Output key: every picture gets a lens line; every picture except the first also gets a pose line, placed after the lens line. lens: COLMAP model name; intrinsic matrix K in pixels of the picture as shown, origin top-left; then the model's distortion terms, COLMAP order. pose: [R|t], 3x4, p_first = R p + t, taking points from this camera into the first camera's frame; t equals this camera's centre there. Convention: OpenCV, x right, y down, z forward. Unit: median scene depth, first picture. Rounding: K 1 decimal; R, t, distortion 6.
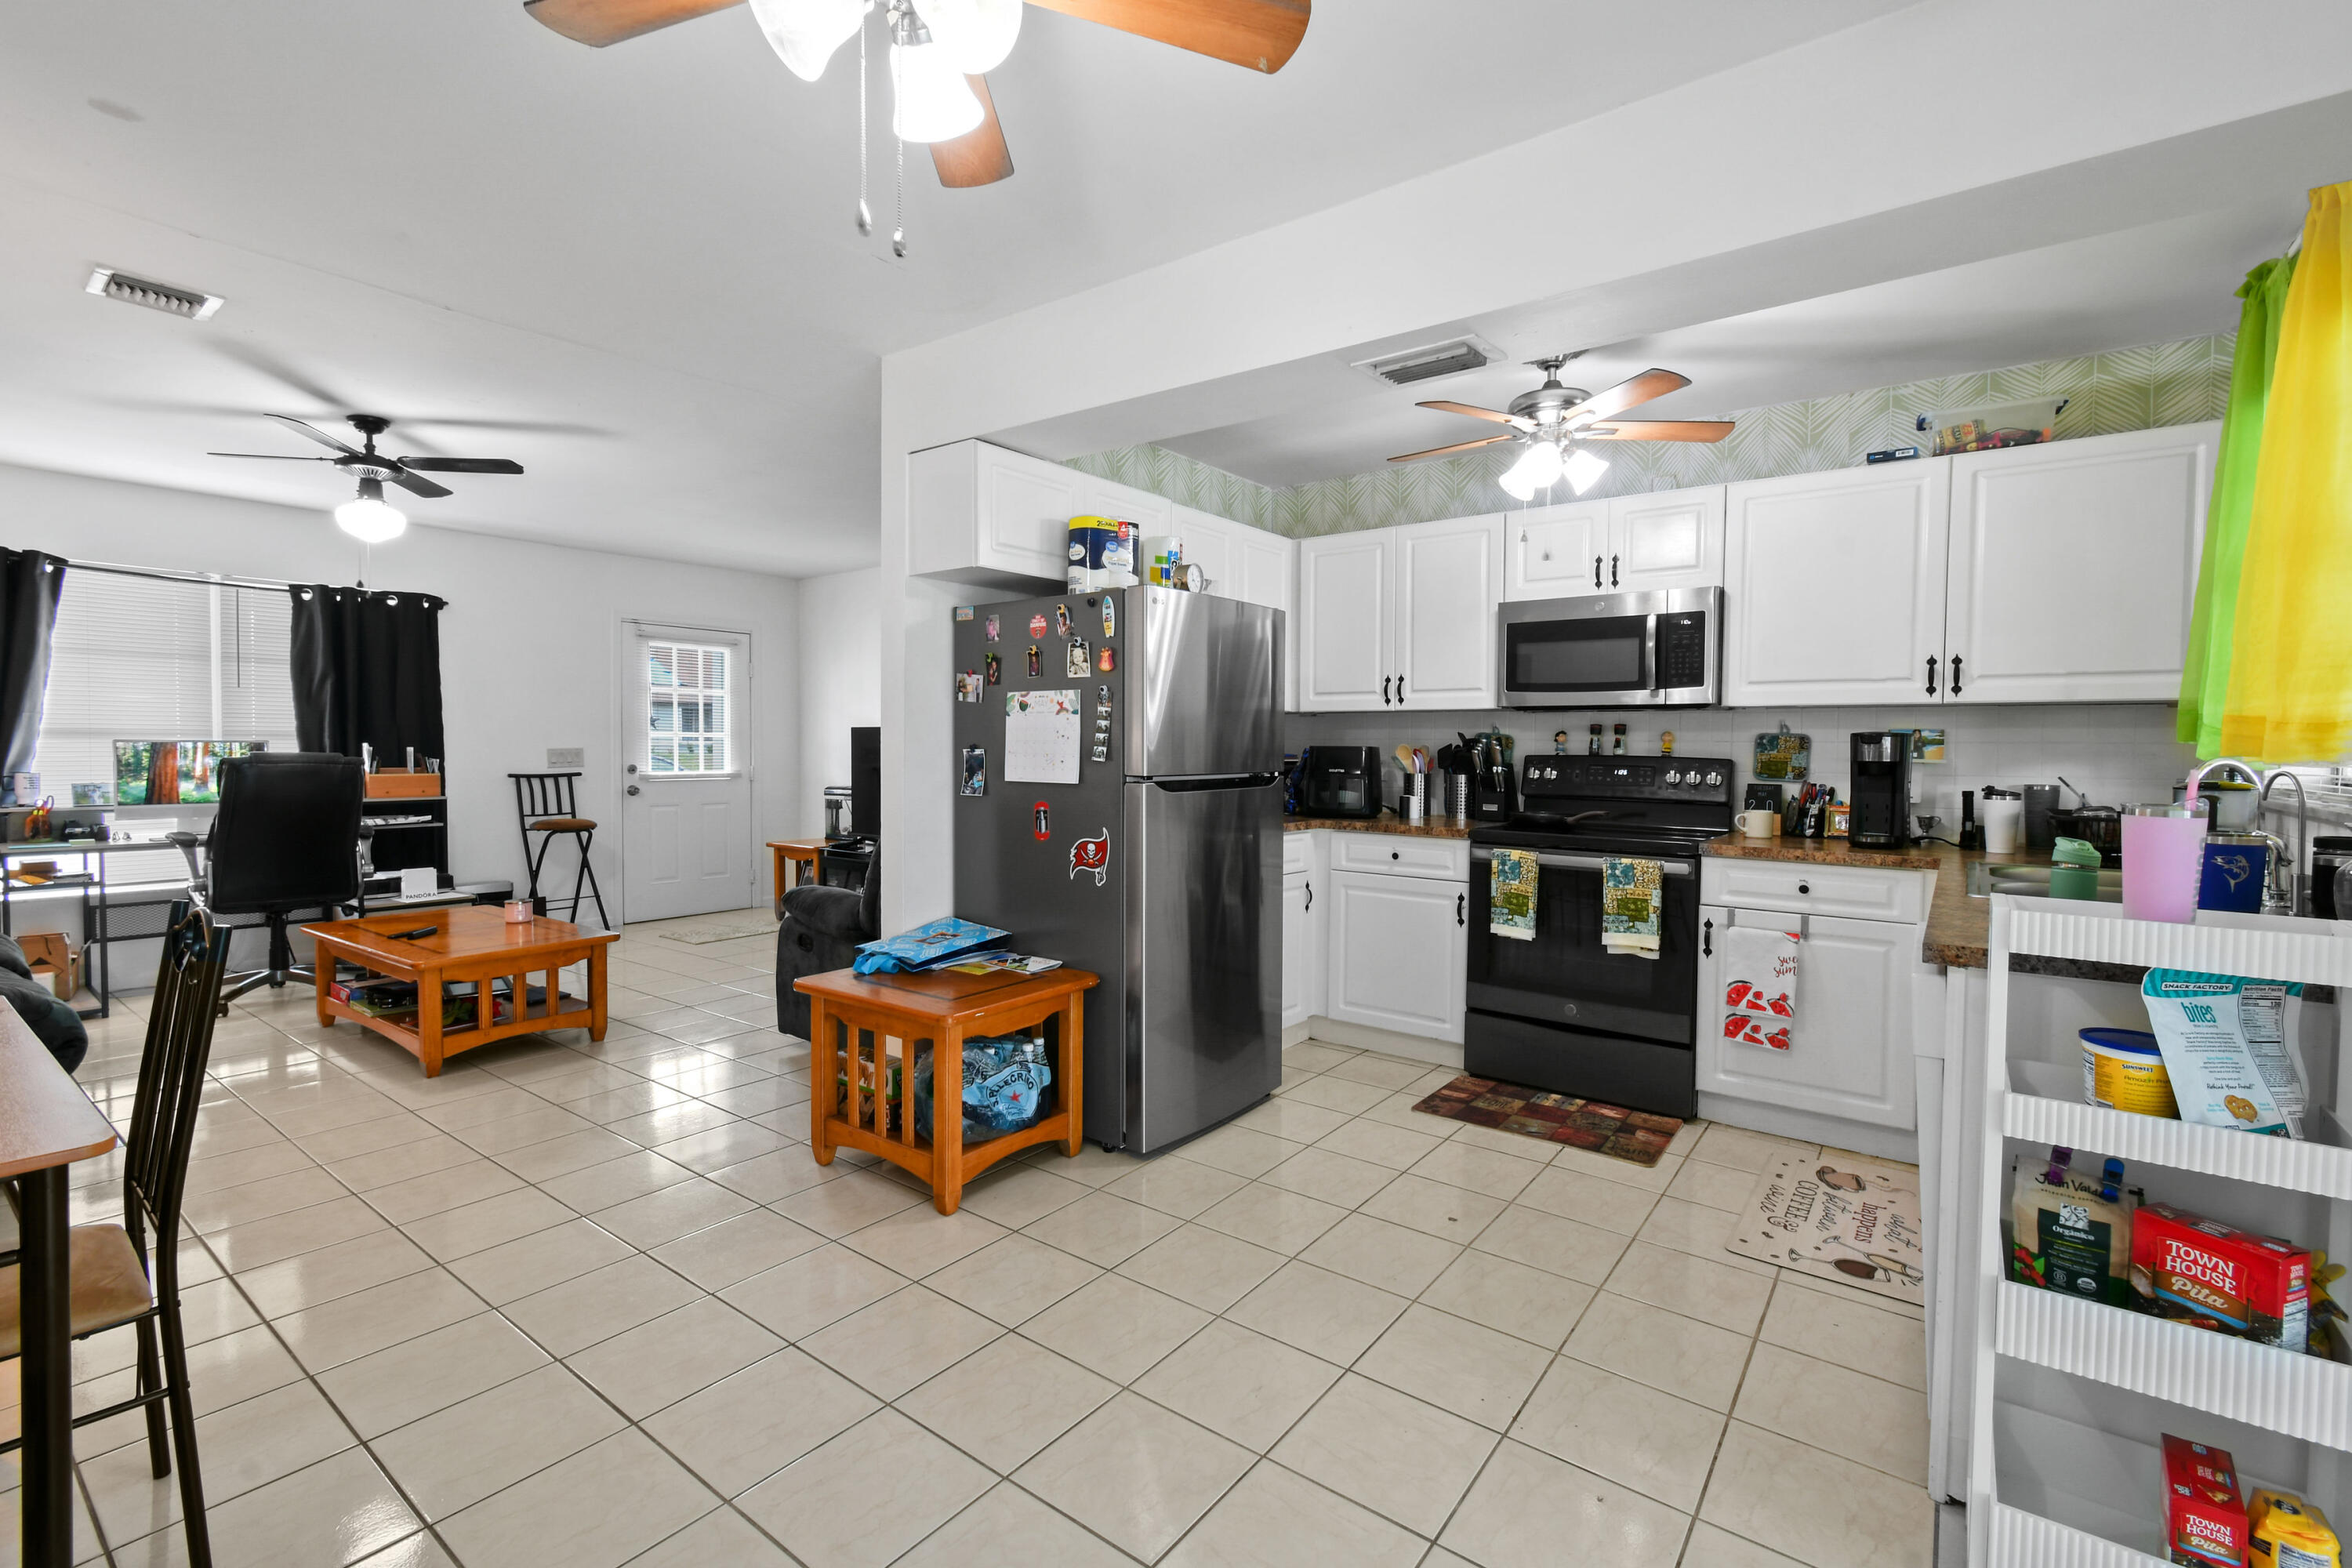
lens RADIAL K [[1066.5, 0, 1203.0], [0, 1066.5, 780.3], [0, 0, 1]] dist [0.009935, -0.005008]
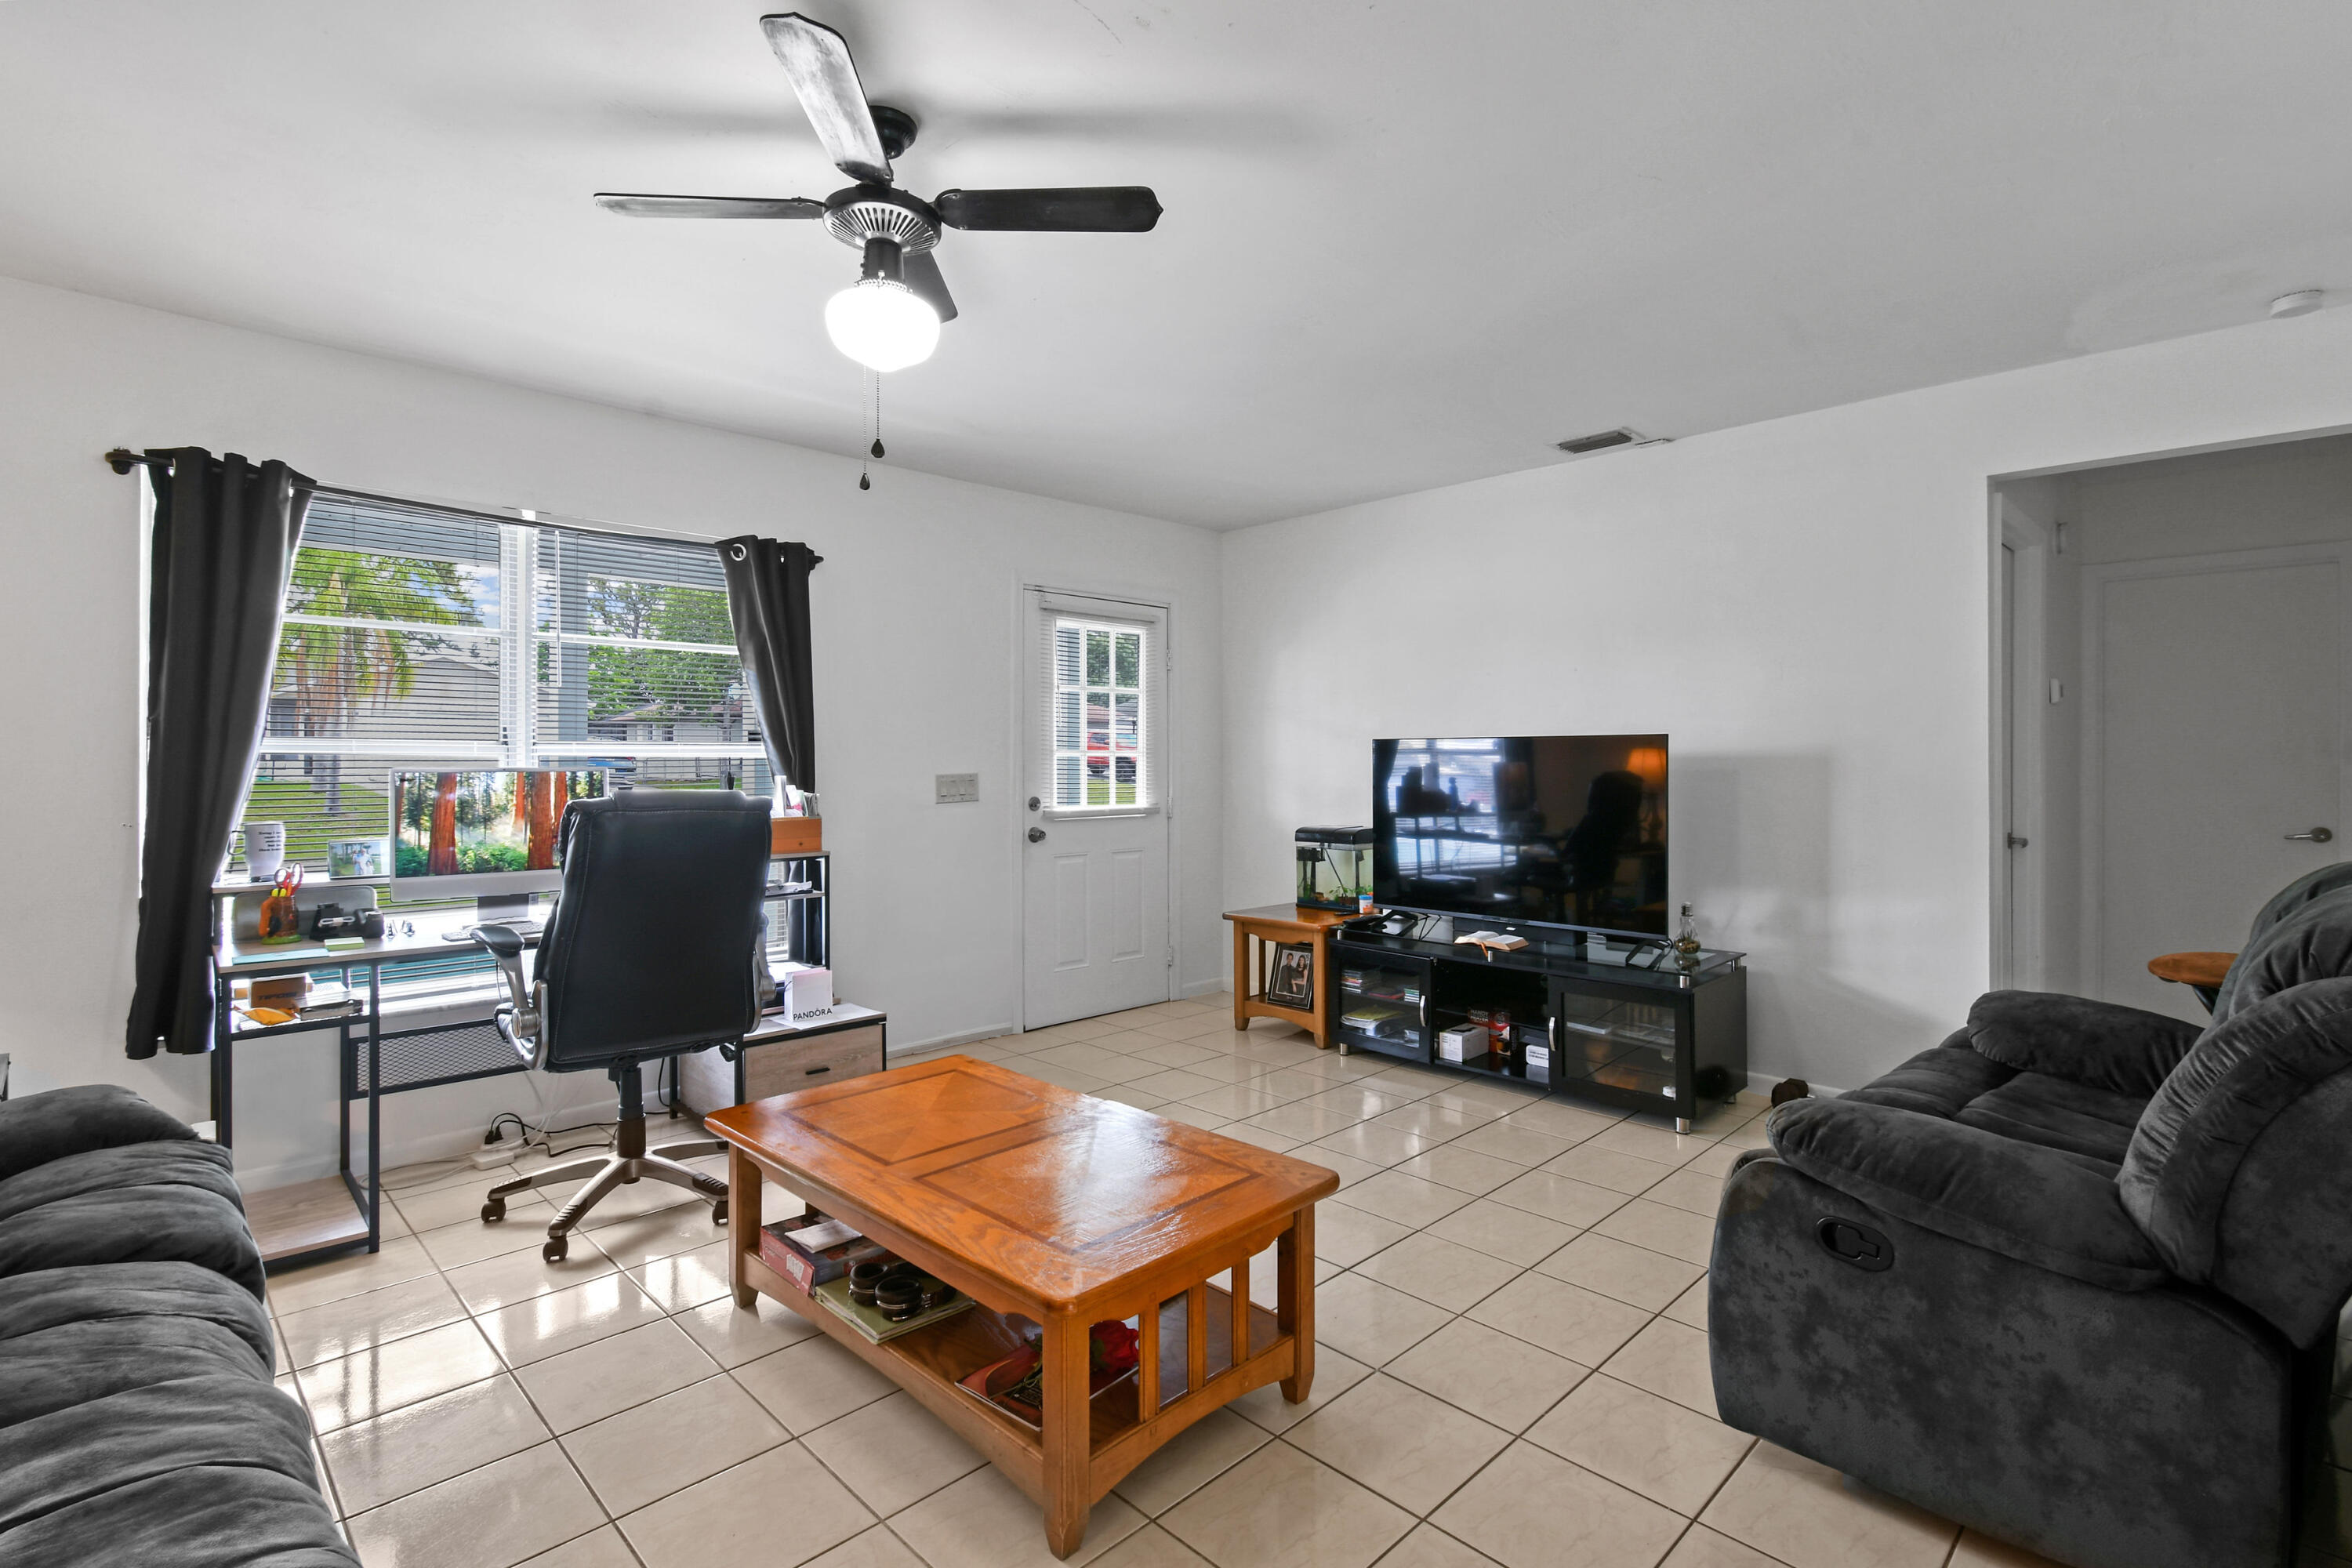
lens RADIAL K [[1066.5, 0, 1158.6], [0, 1066.5, 775.6], [0, 0, 1]] dist [0.009935, -0.005008]
pose [[0.990554, -0.002116, -0.137107, -0.407602], [0.000202, 0.999902, -0.013970, -0.021279], [0.137124, 0.013810, 0.990458, 0.372795]]
